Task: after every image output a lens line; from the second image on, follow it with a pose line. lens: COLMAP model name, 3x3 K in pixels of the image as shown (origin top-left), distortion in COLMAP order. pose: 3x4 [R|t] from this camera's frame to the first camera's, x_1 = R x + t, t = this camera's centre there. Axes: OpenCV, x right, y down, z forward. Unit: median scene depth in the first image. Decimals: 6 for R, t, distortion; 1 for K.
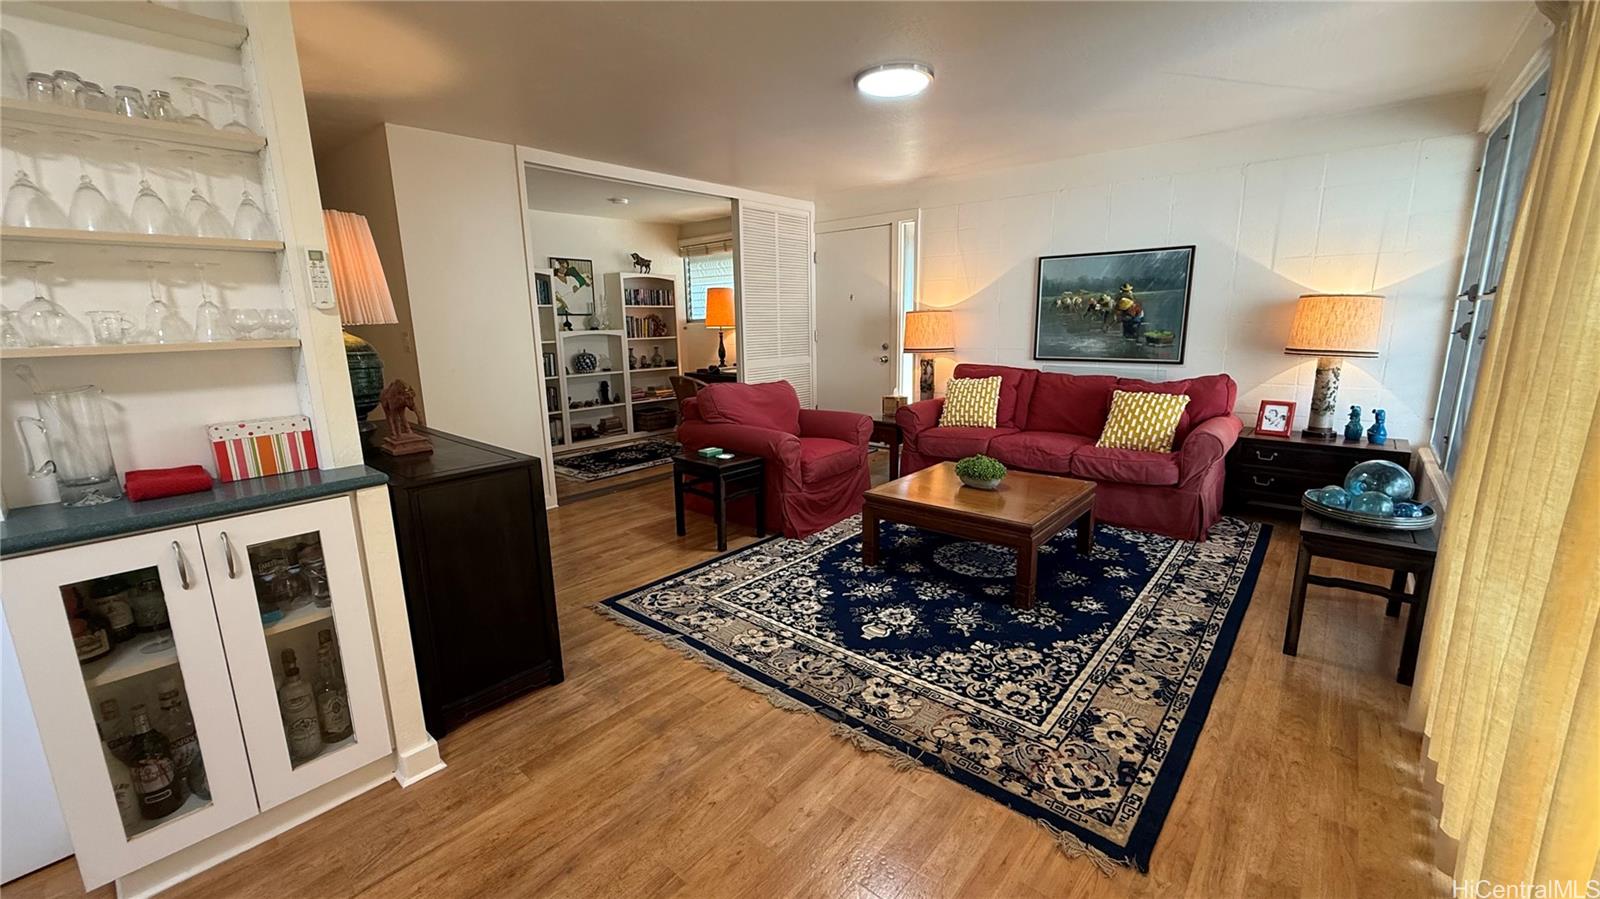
lens RADIAL K [[640.6, 0, 808.5], [0, 640.6, 450.1], [0, 0, 1]] dist [-0.001564, -0.000508]
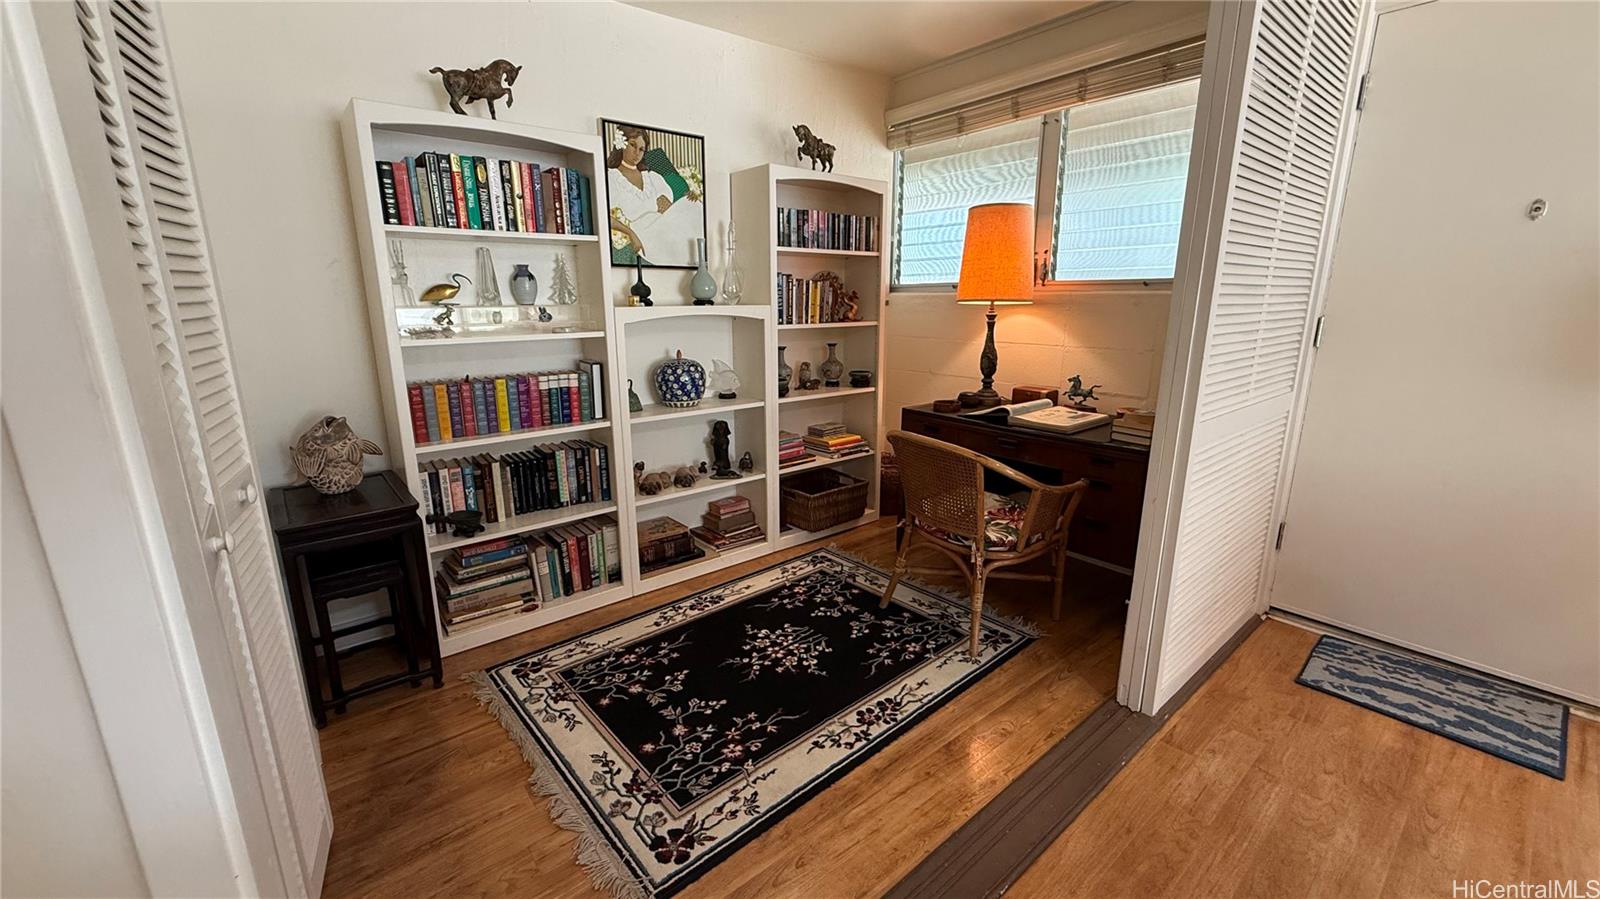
lens RADIAL K [[640.6, 0, 805.2], [0, 640.6, 448.9], [0, 0, 1]] dist [-0.001564, -0.000508]
pose [[0.984757, 0.053703, -0.165438, -0.189052], [-0.047138, 0.997947, 0.043355, -0.111725], [0.167427, -0.034896, 0.985267, 0.579262]]
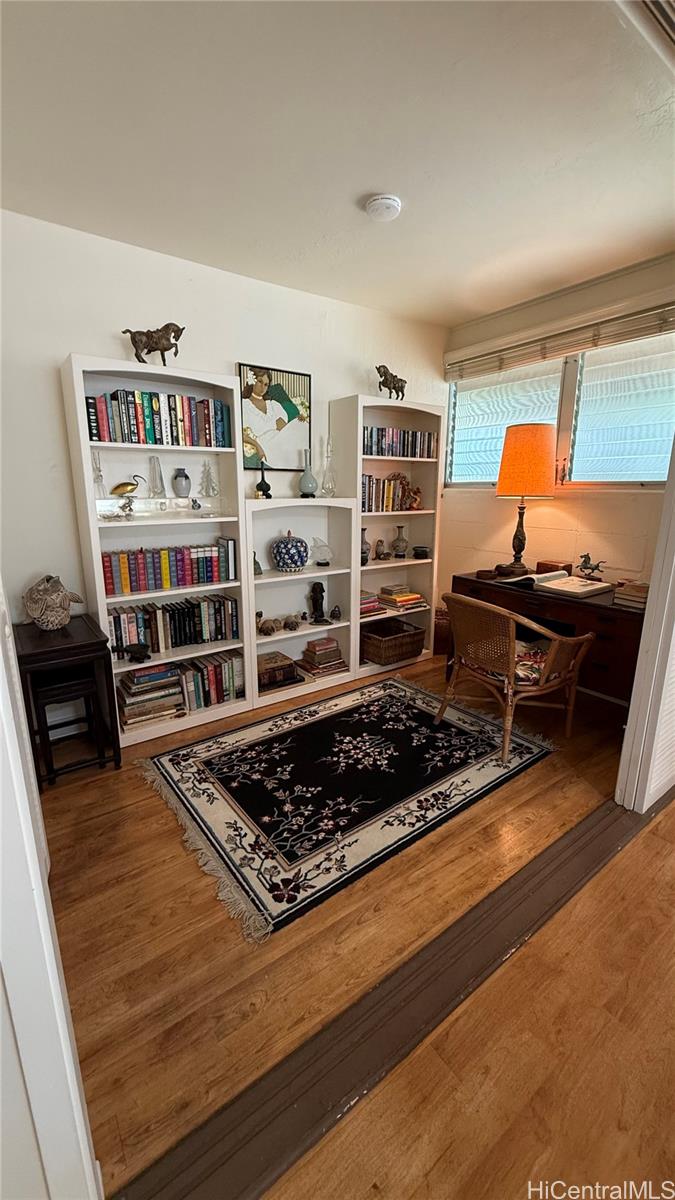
lens RADIAL K [[480.5, 0, 344.0], [0, 480.5, 599.2], [0, 0, 1]] dist [-0.001564, -0.000508]
pose [[0.971926, 0.074402, -0.223213, -0.194457], [-0.066296, 0.996847, 0.043602, -0.114570], [0.225754, -0.027579, 0.973794, 0.570498]]
